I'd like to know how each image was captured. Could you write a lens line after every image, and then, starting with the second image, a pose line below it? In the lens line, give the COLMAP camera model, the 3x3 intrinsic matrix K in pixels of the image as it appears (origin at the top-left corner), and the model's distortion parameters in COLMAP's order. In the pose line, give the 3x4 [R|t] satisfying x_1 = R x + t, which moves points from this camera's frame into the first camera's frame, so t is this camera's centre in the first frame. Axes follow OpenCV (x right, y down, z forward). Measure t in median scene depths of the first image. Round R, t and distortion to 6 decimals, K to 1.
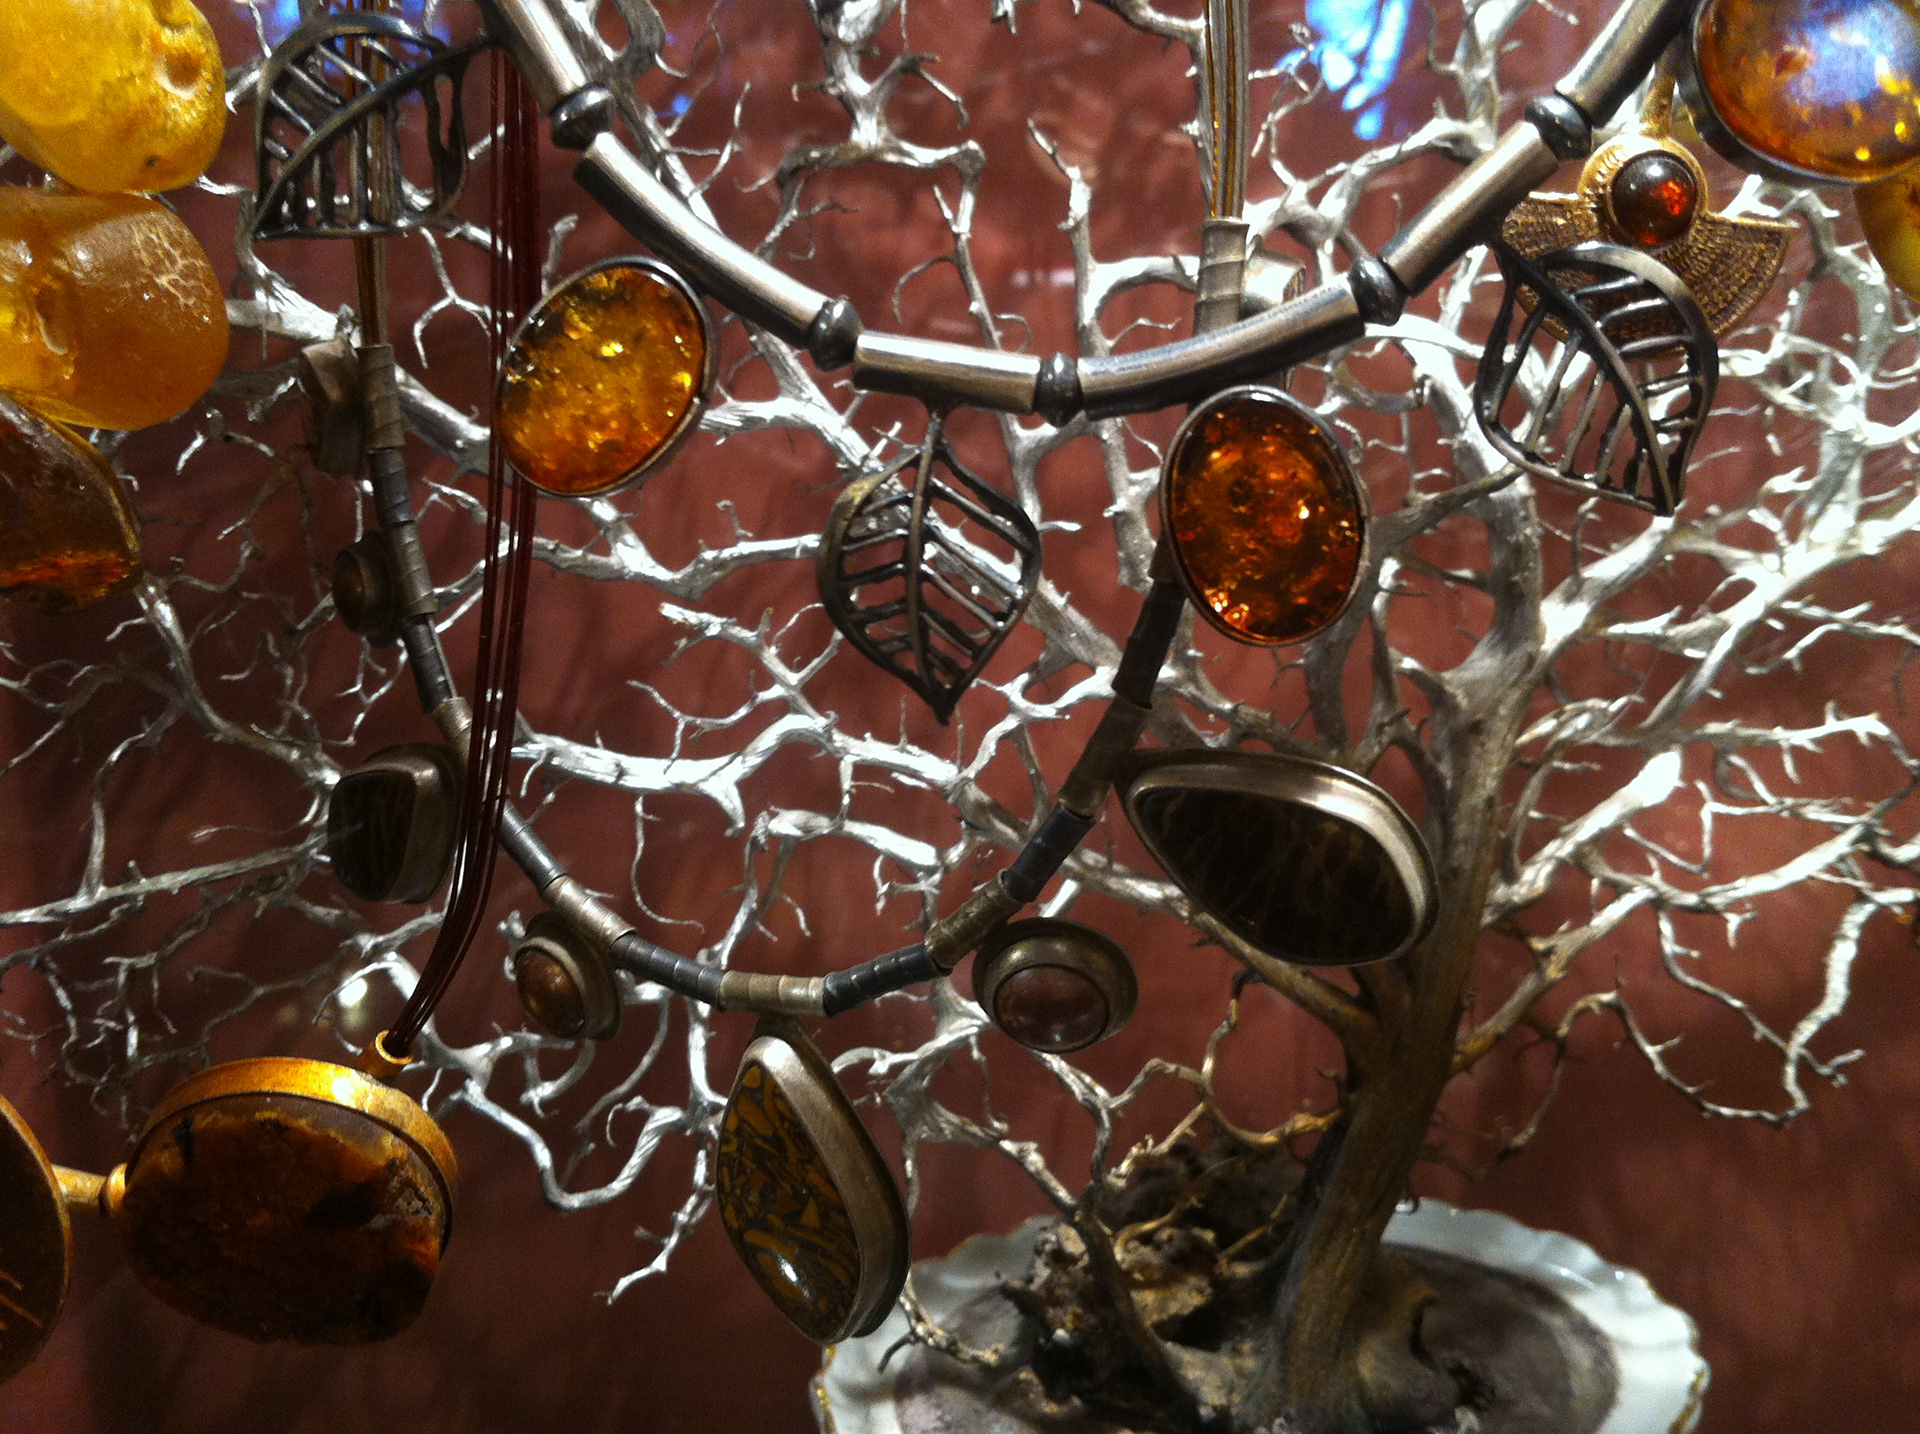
lens RADIAL K [[1874.0, 0, 960.0], [0, 1874.0, 717.0], [0, 0, 1]] dist [0.107091, -0.311745]
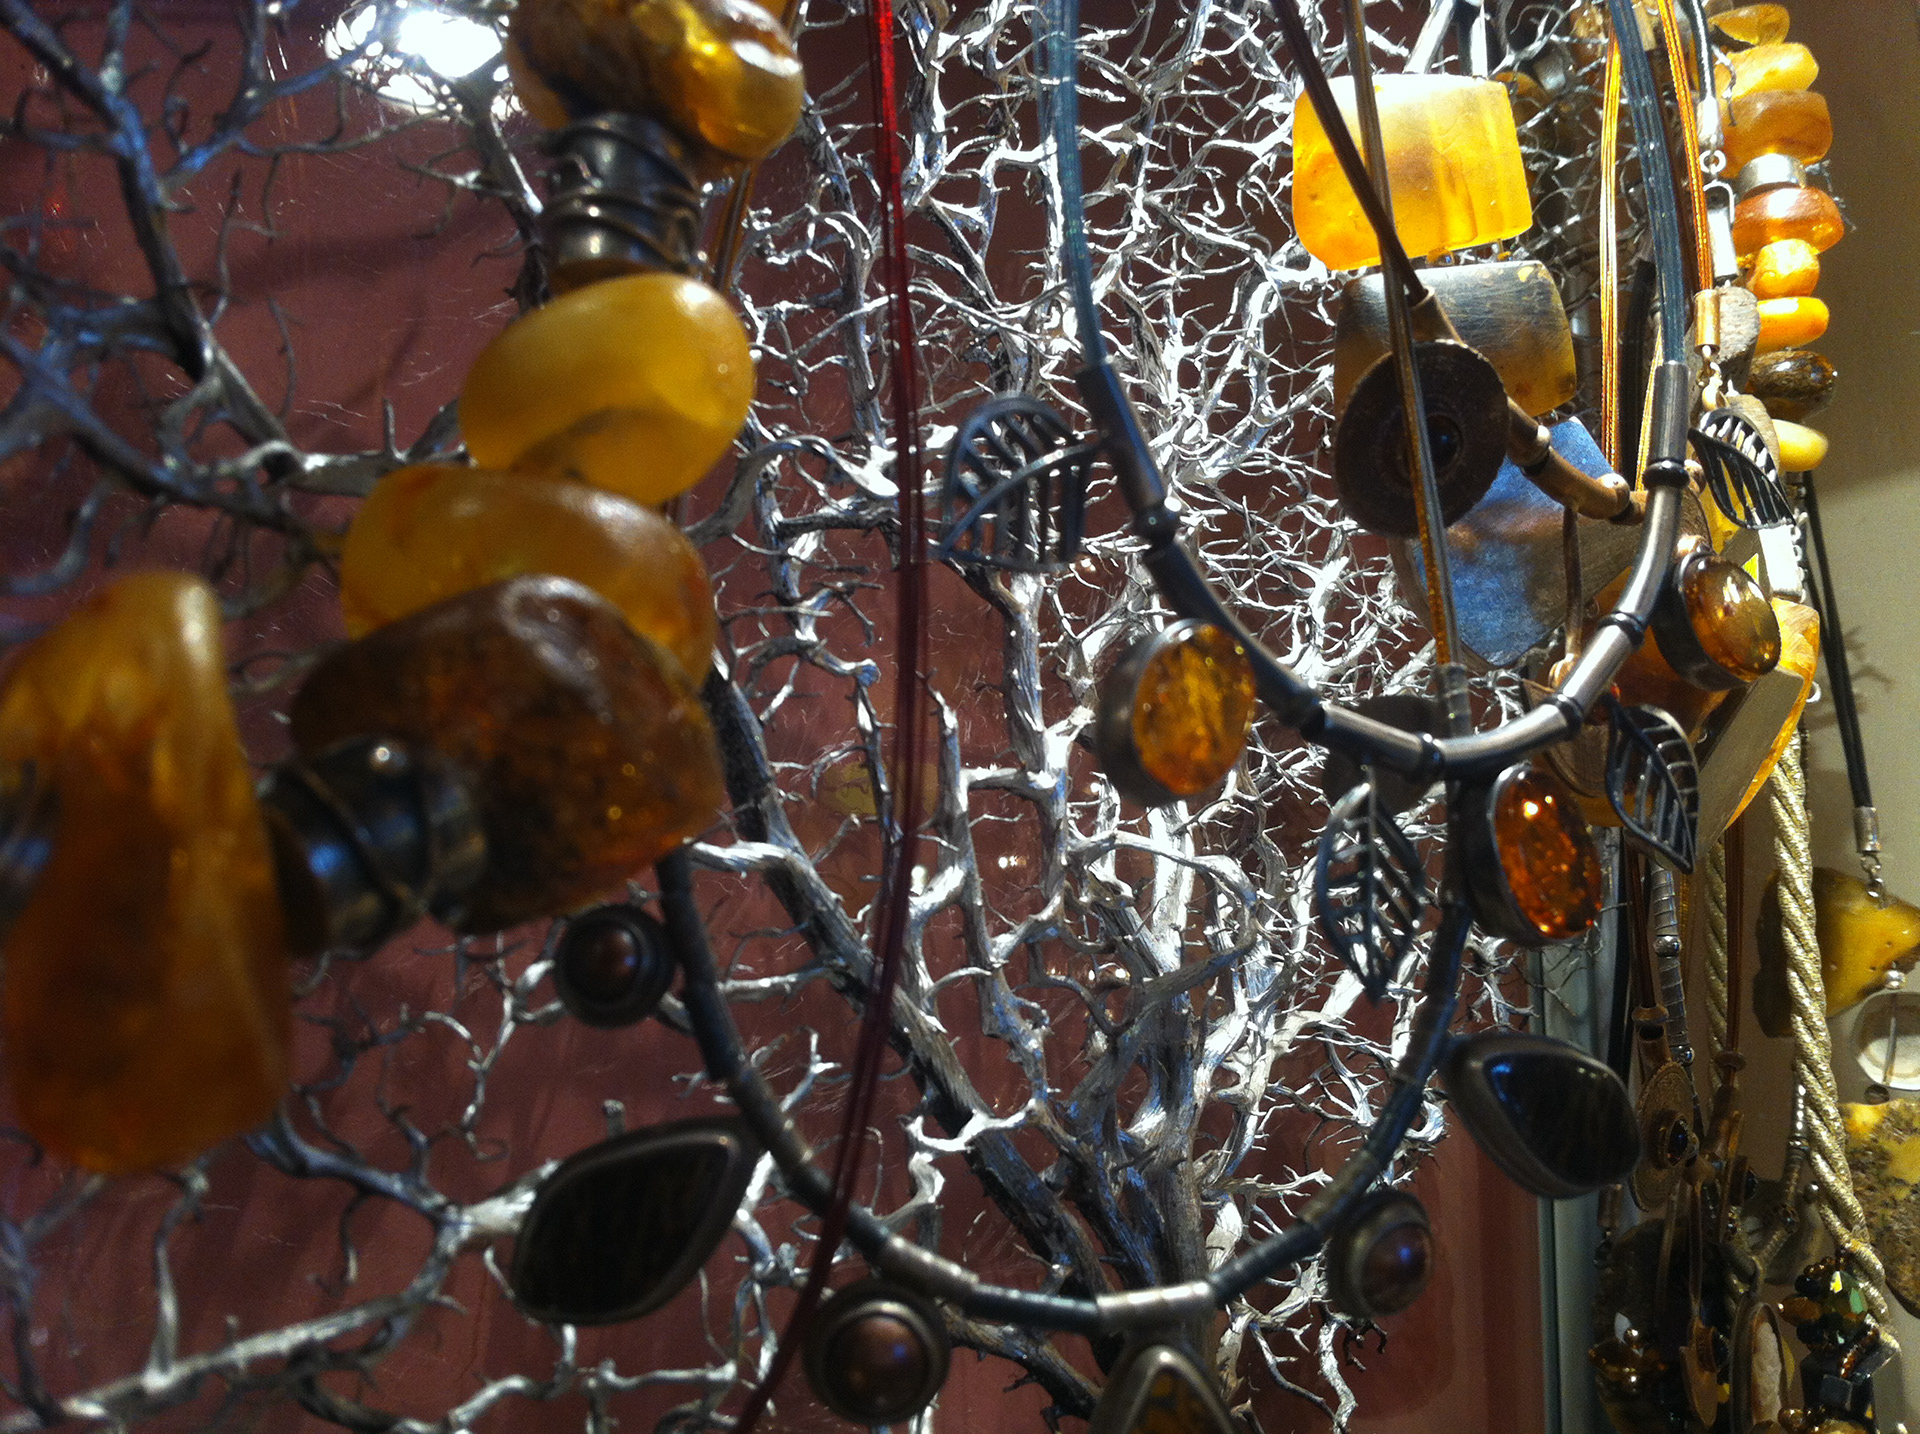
lens RADIAL K [[1874.0, 0, 960.0], [0, 1874.0, 717.0], [0, 0, 1]] dist [0.107091, -0.311745]
pose [[0.745230, 0.133622, 0.653283, -0.707947], [0.139711, 0.926681, -0.348918, 0.150255], [-0.652007, 0.351295, 0.671921, 0.167958]]
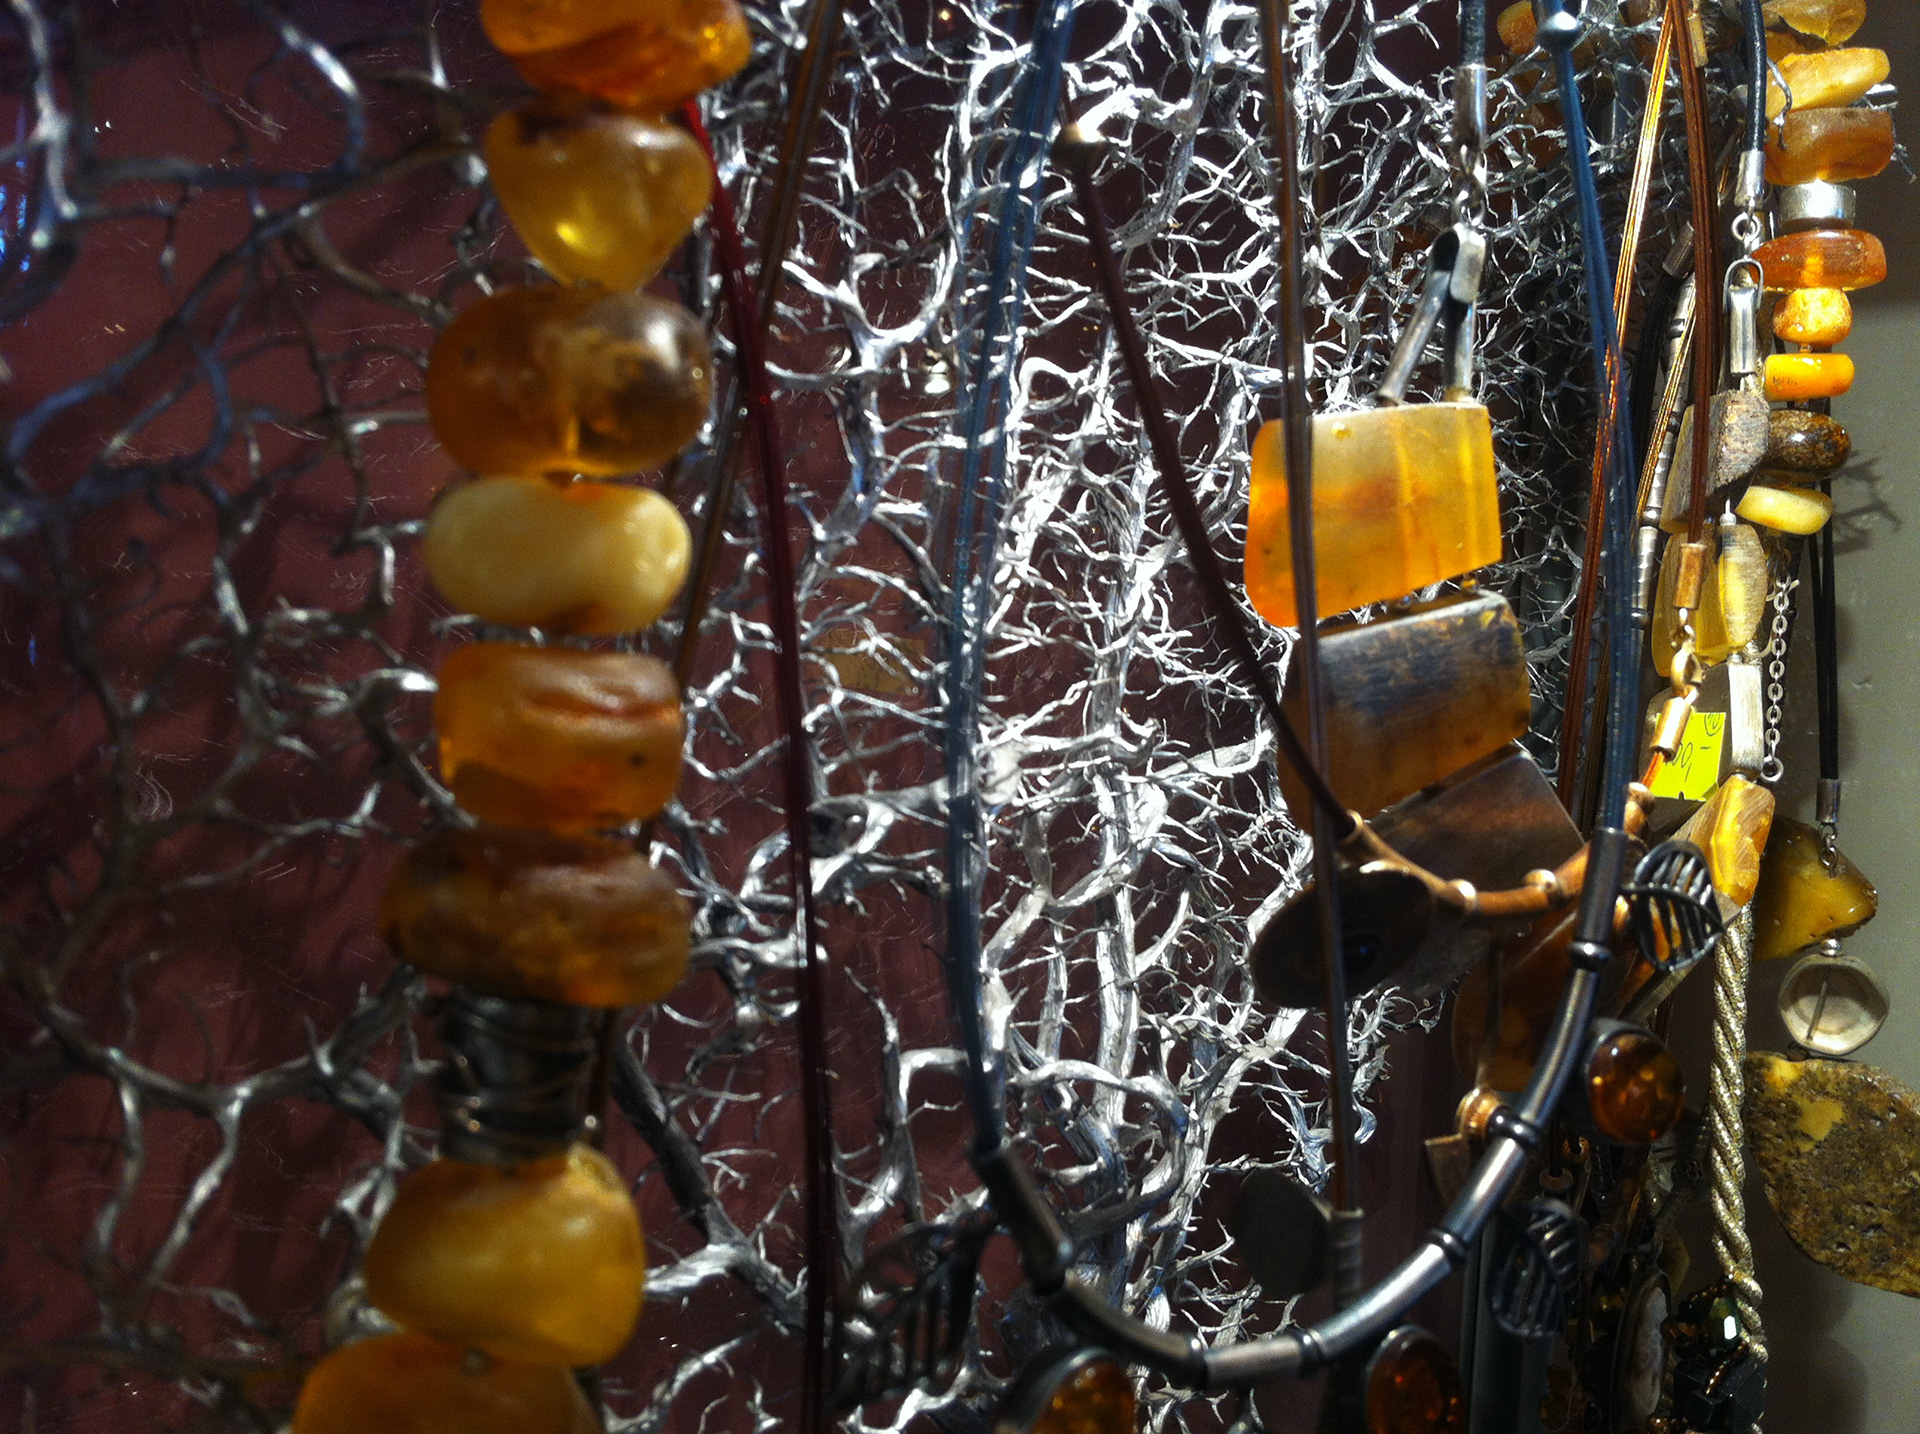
lens RADIAL K [[1874.0, 0, 960.0], [0, 1874.0, 717.0], [0, 0, 1]] dist [0.107091, -0.311745]
pose [[0.756362, -0.076668, 0.649645, -0.688329], [0.129578, 0.990989, -0.033912, -0.420039], [-0.641192, 0.109830, 0.759481, -0.018500]]
